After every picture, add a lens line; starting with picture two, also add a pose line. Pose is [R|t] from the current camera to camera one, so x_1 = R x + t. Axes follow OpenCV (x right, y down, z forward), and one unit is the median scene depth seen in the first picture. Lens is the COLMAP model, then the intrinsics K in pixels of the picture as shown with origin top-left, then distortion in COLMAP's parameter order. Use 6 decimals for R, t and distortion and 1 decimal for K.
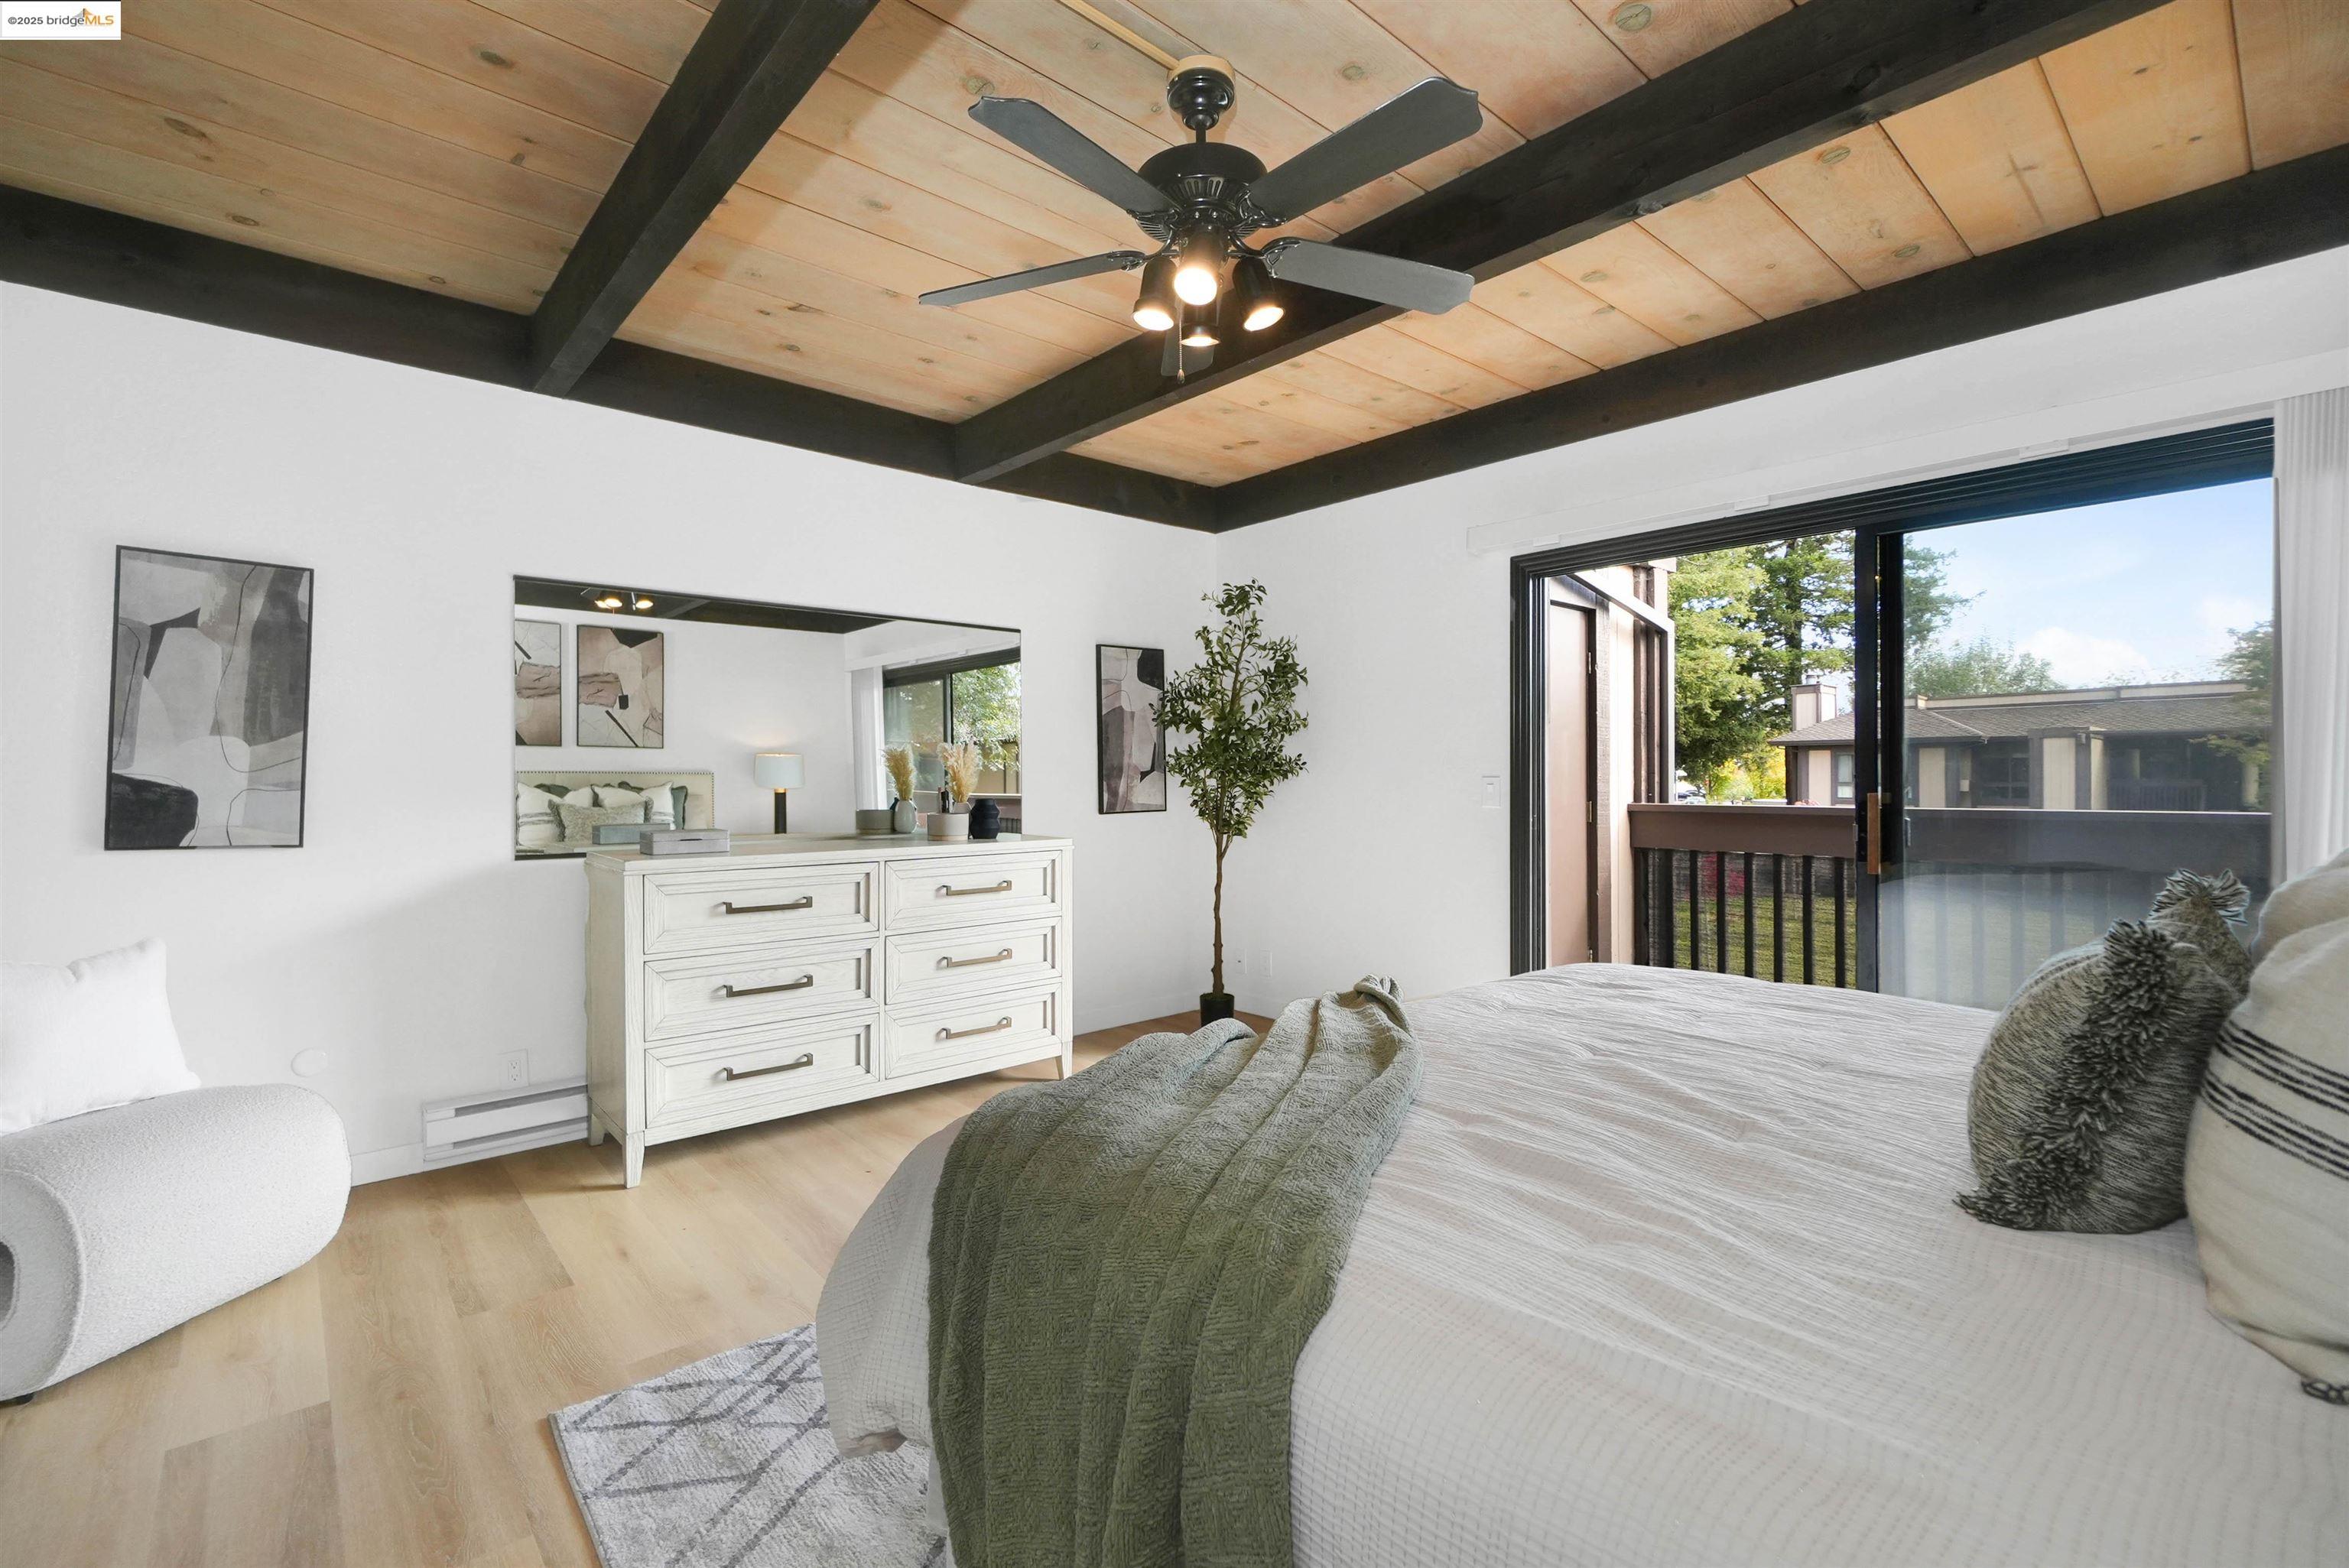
lens RADIAL K [[1033.8, 0, 1174.5], [0, 1033.8, 784.0], [0, 0, 1]] dist [-0.003252, -0.000716]
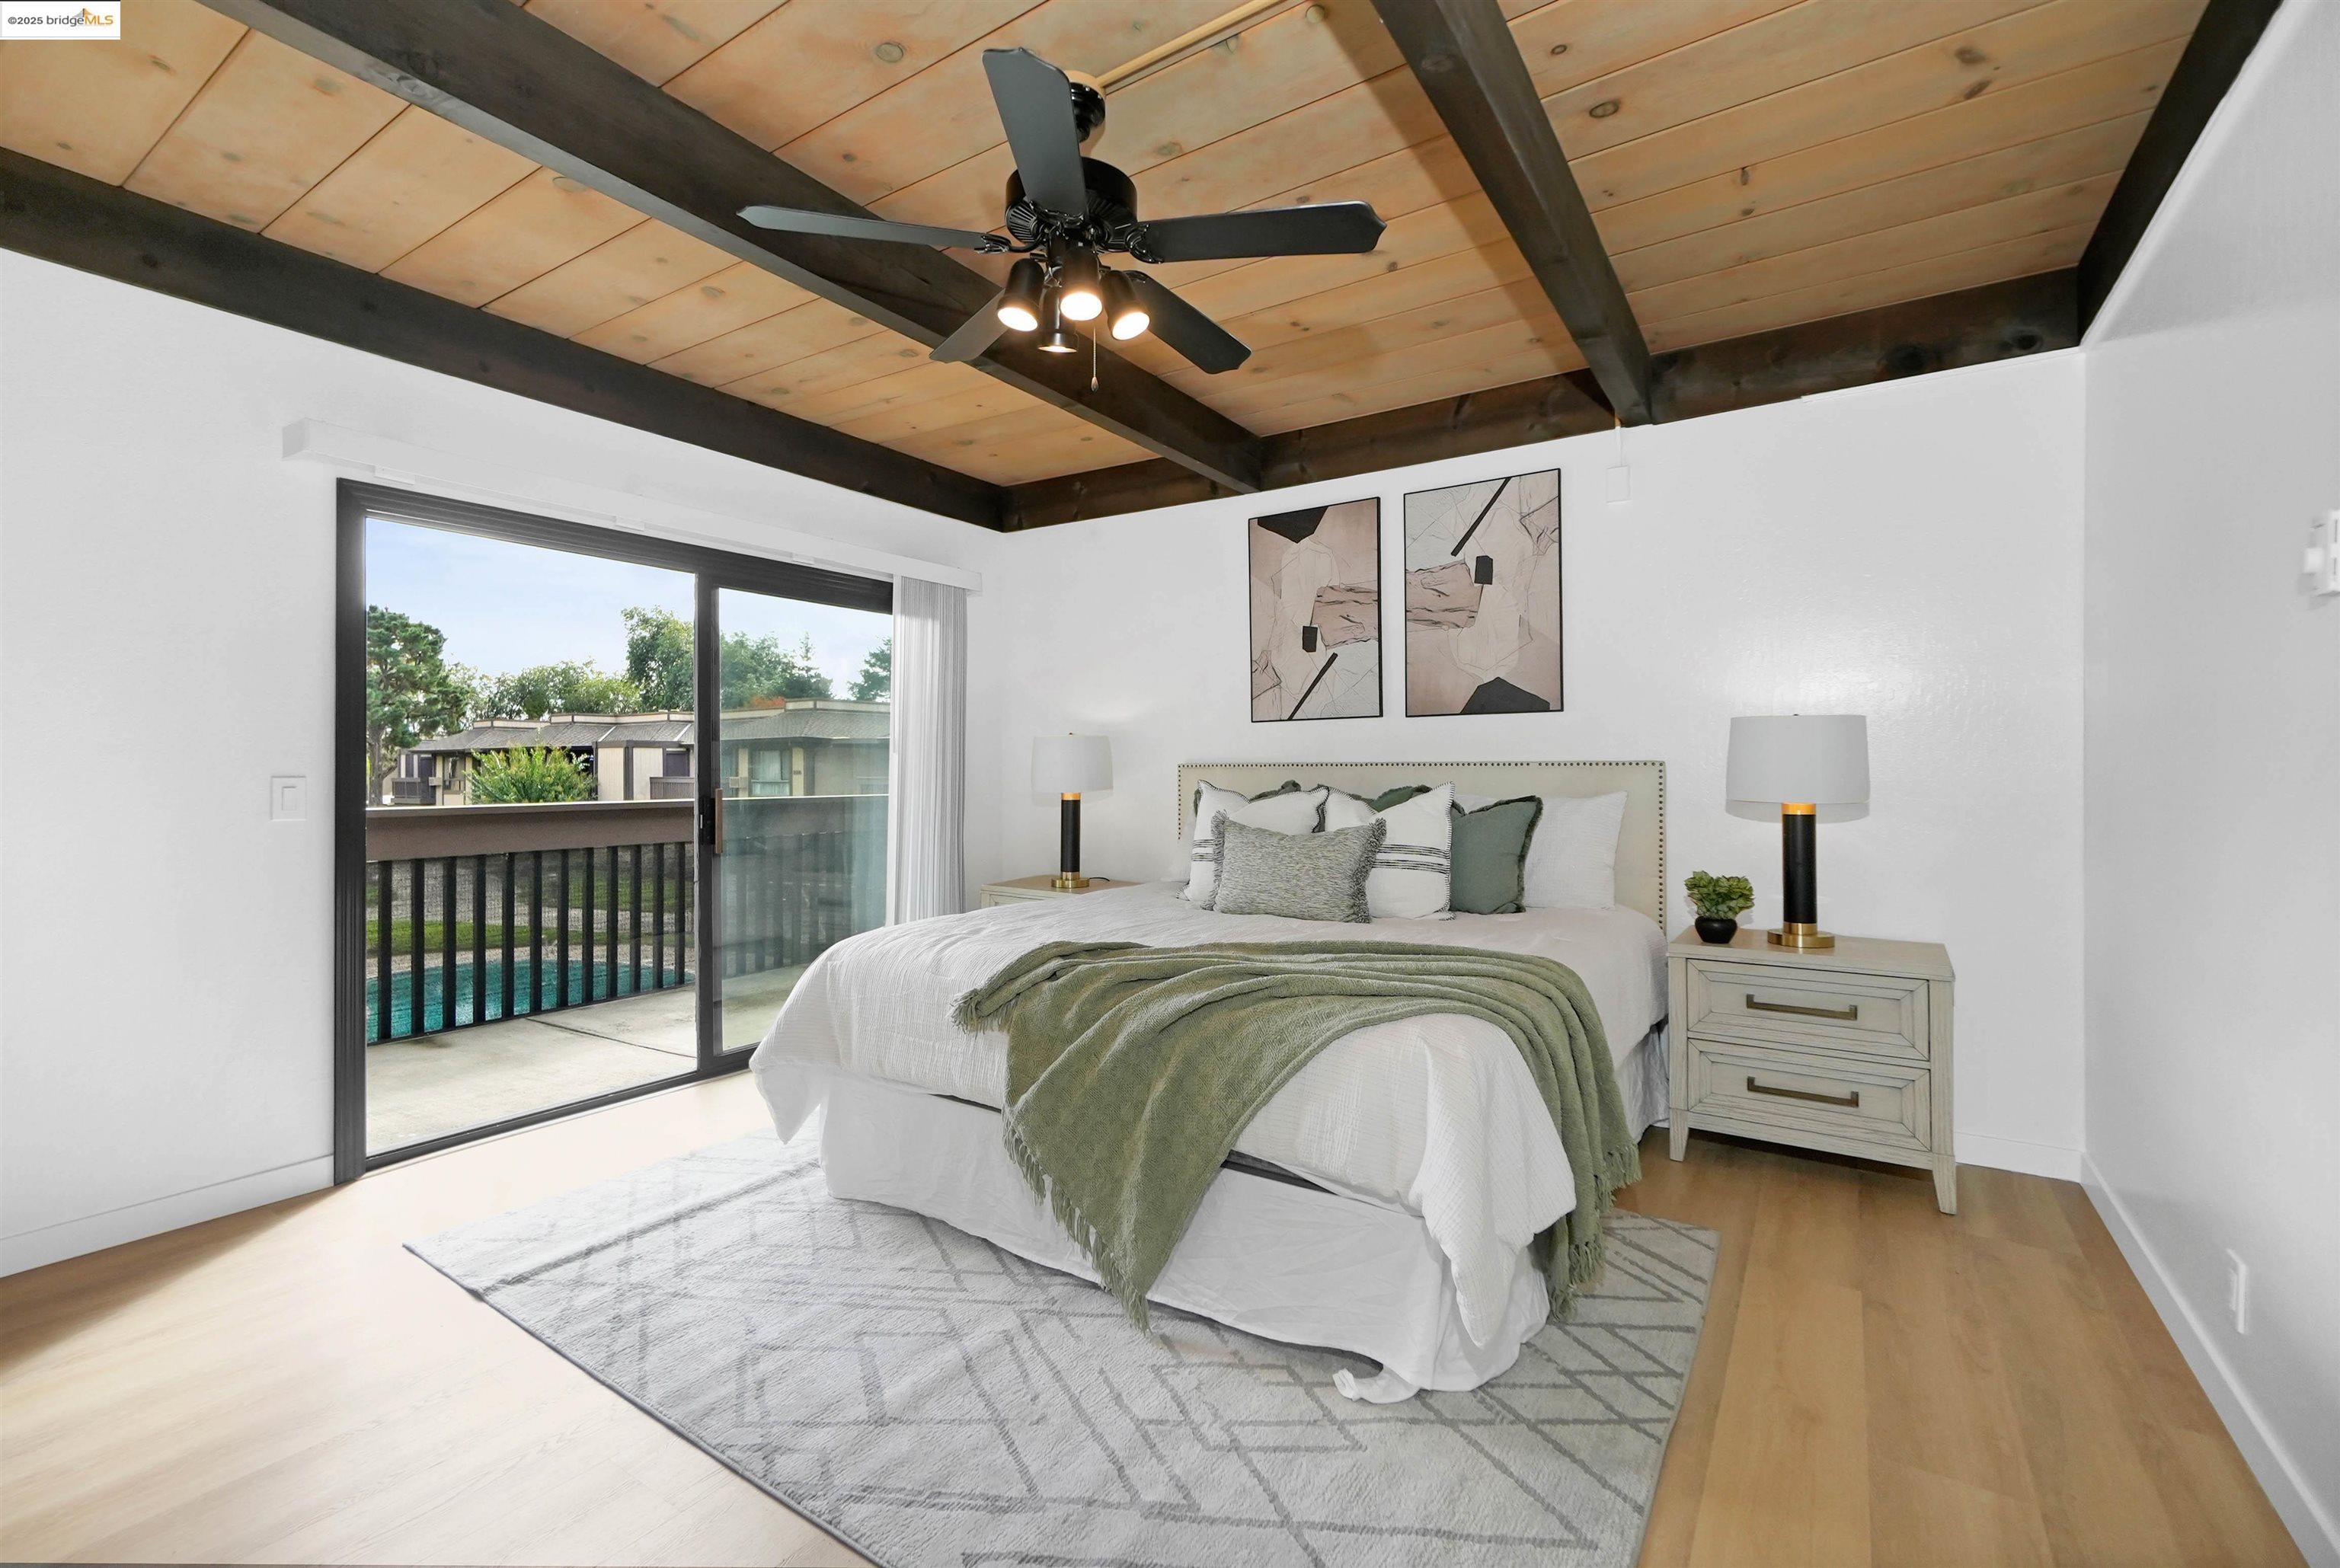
lens RADIAL K [[992.2, 0, 1171.0], [0, 992.2, 762.5], [0, 0, 1]] dist [0.000749, 0.000012]
pose [[-0.239911, 0.014757, 0.970683, -0.507025], [0.005201, 0.999890, -0.013915, -0.002471], [-0.970781, 0.001710, -0.239962, 0.603387]]
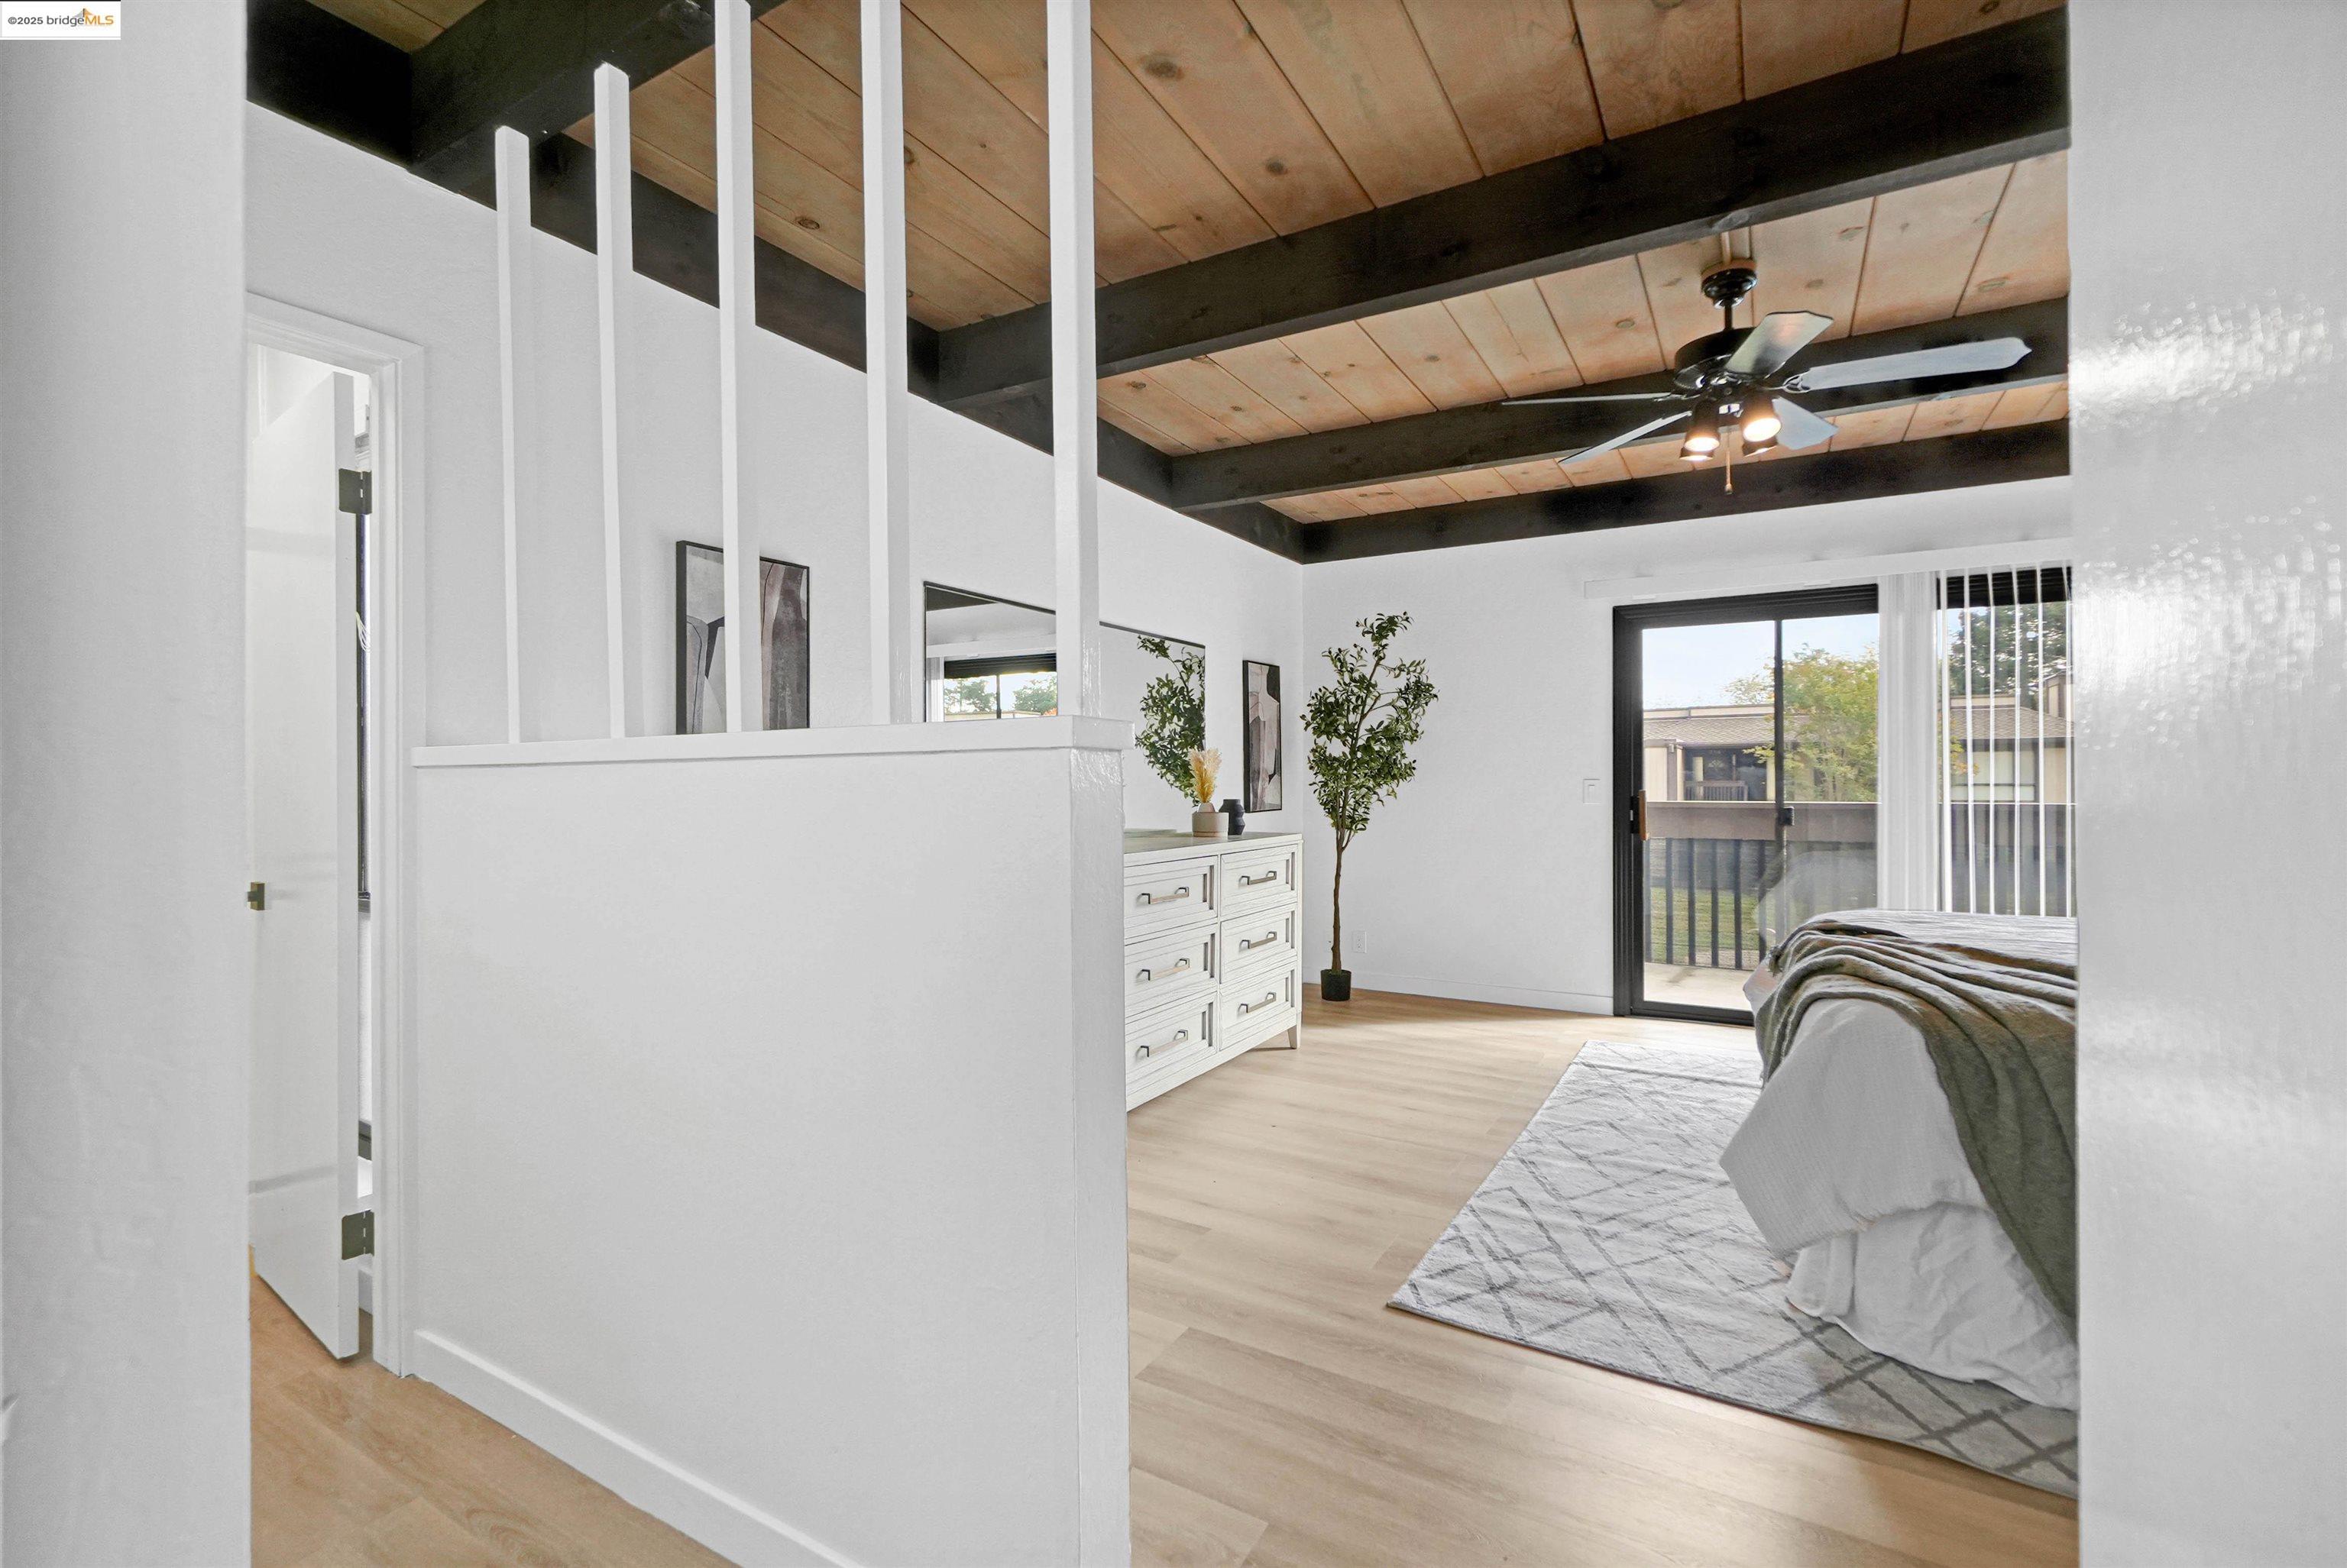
lens RADIAL K [[1033.9, 0, 1191.9], [0, 1033.9, 781.6], [0, 0, 1]] dist [-0.000238, 0.000061]
pose [[0.948365, -0.000396, 0.317180, -0.575107], [0.002350, 0.999981, -0.005778, 0.002104], [-0.317171, 0.006225, 0.948348, -0.039744]]
